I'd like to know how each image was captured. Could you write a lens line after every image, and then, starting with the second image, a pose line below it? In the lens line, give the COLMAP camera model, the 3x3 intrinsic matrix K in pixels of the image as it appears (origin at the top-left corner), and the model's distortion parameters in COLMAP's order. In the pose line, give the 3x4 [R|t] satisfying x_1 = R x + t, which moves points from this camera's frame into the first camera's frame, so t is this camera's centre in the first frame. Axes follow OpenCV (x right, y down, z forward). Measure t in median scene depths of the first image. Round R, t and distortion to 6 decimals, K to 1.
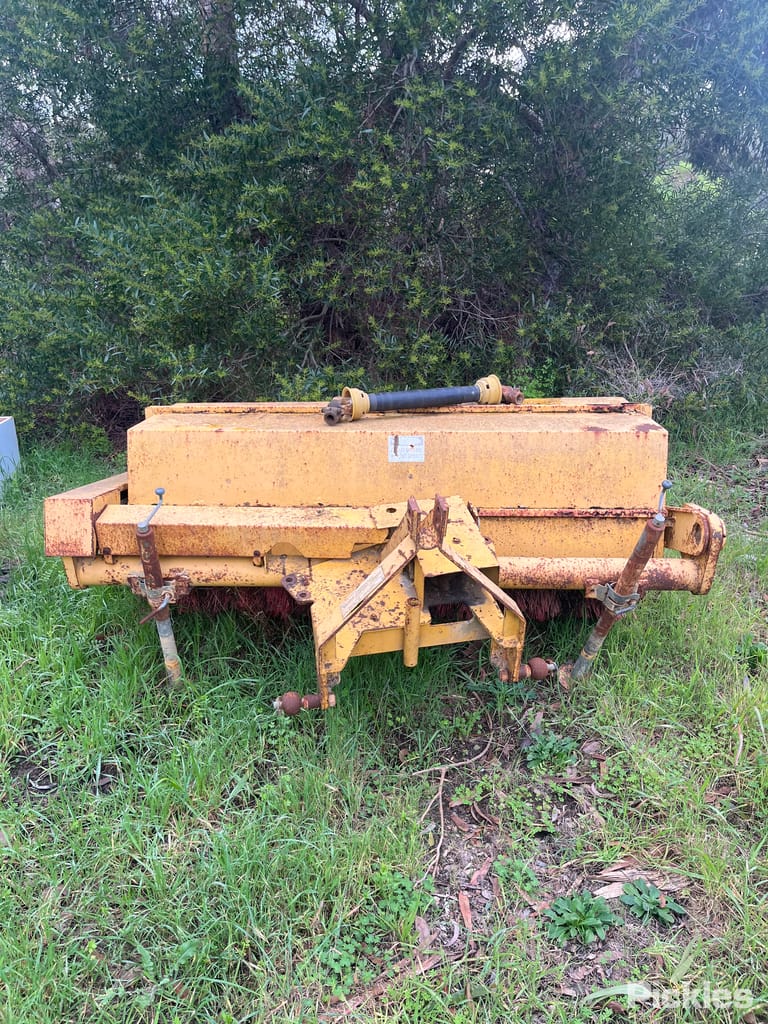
lens RADIAL K [[774.4, 0, 384.0], [0, 774.4, 512.0], [0, 0, 1]] dist [0.100300, -0.156001]
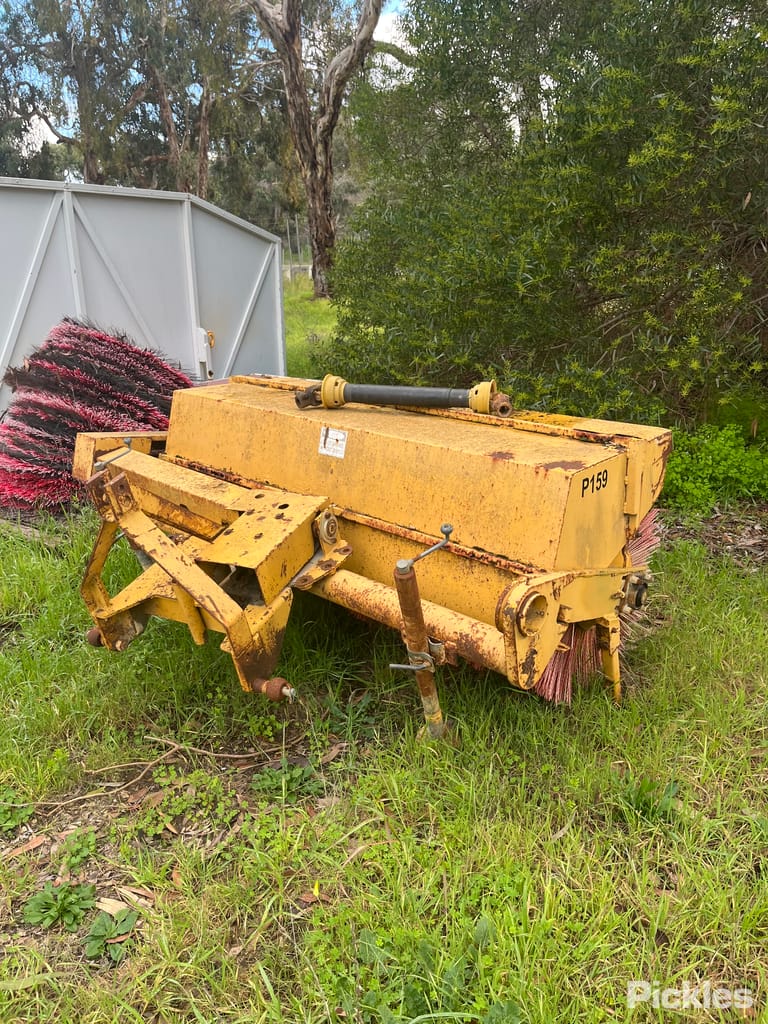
lens RADIAL K [[774.4, 0, 384.0], [0, 774.4, 512.0], [0, 0, 1]] dist [0.100300, -0.156001]
pose [[0.741440, 0.212845, -0.636367, 0.710656], [-0.203759, 0.974994, 0.088703, -0.095651], [0.639335, 0.063898, 0.766269, 0.303113]]
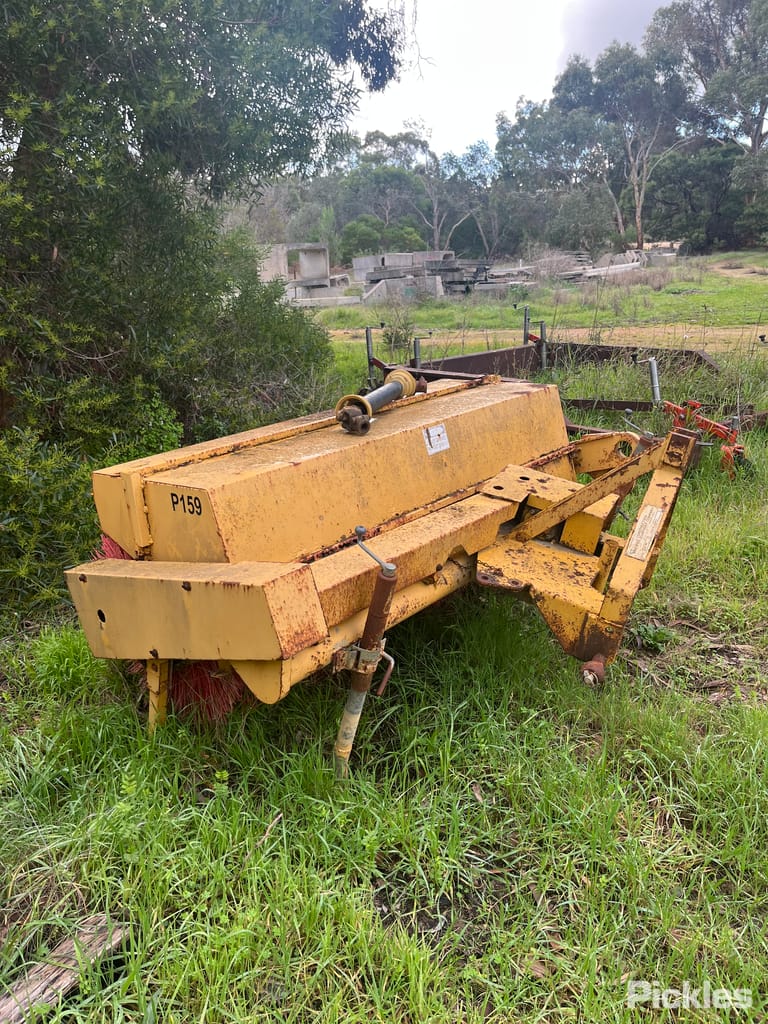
lens RADIAL K [[774.4, 0, 384.0], [0, 774.4, 512.0], [0, 0, 1]] dist [0.100300, -0.156001]
pose [[0.624334, -0.263398, 0.735411, -0.780458], [0.312532, 0.947031, 0.073865, -0.087475], [-0.715913, 0.183723, 0.673584, 0.384834]]
